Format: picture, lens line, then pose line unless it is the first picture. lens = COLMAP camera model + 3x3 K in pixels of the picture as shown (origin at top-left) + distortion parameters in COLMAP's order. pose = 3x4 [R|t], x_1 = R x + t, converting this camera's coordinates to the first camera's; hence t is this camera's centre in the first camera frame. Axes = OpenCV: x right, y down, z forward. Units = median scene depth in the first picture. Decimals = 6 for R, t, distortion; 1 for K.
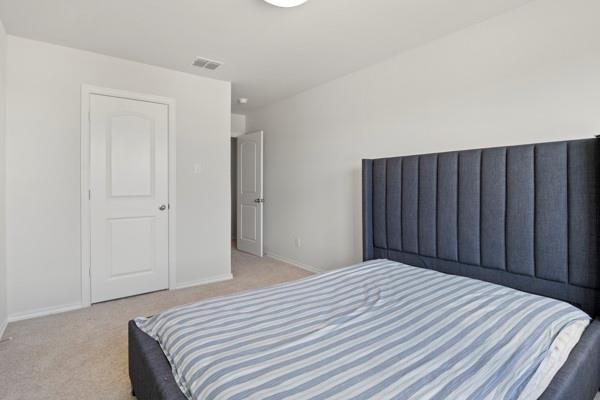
lens RADIAL K [[305.5, 0, 299.3], [0, 305.5, 190.5], [0, 0, 1]] dist [-0.000447, 0.000010]
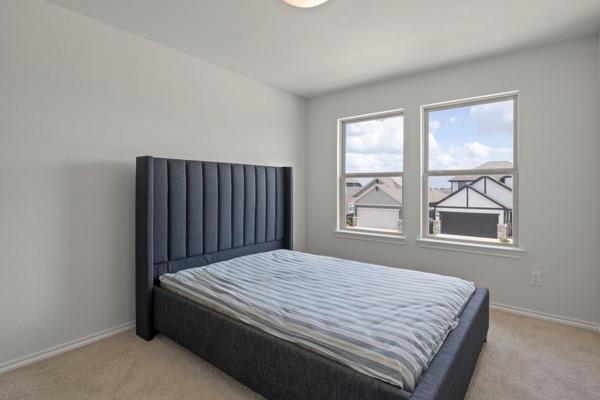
lens RADIAL K [[305.5, 0, 299.3], [0, 305.5, 190.5], [0, 0, 1]] dist [-0.000447, 0.000010]
pose [[-0.217761, -0.001752, 0.976001, -0.722832], [0.010760, 0.999933, 0.004196, -0.014516], [-0.975943, 0.011416, -0.217727, 0.896022]]
